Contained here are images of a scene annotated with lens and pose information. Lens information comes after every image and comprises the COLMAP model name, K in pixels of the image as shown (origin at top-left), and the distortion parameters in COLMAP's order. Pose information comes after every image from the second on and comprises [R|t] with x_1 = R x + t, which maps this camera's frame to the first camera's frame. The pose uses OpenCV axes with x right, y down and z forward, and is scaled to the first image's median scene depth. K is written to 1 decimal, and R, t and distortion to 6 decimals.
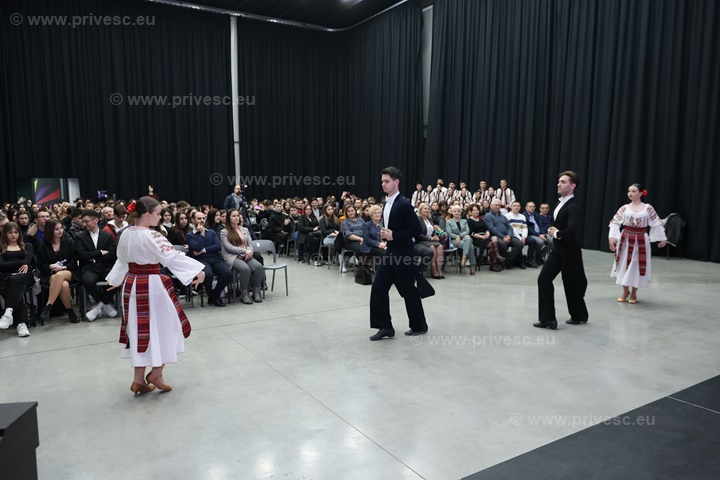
lens RADIAL K [[531.3, 0, 359.2], [0, 531.3, 240.3], [0, 0, 1]] dist [-0.012896, -0.001257]
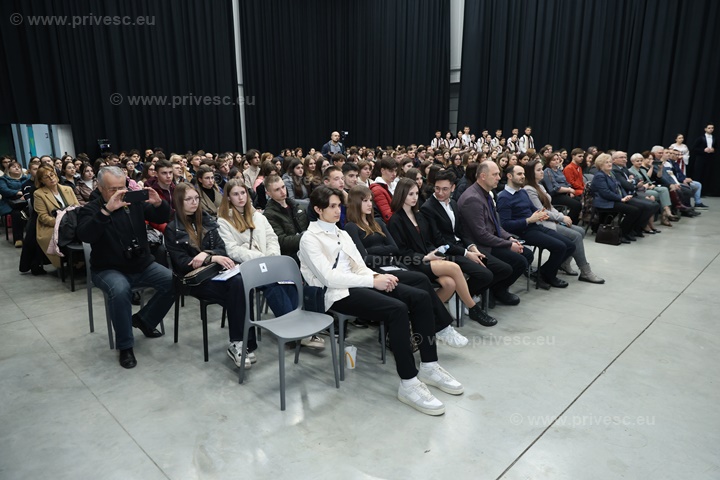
lens RADIAL K [[476.5, 0, 358.5], [0, 476.5, 250.9], [0, 0, 1]] dist [-0.015725, -0.000967]
pose [[0.972124, -0.058115, 0.227151, -0.275106], [0.026684, 0.989924, 0.139065, -0.012979], [-0.232944, -0.129127, 0.963879, 0.153796]]
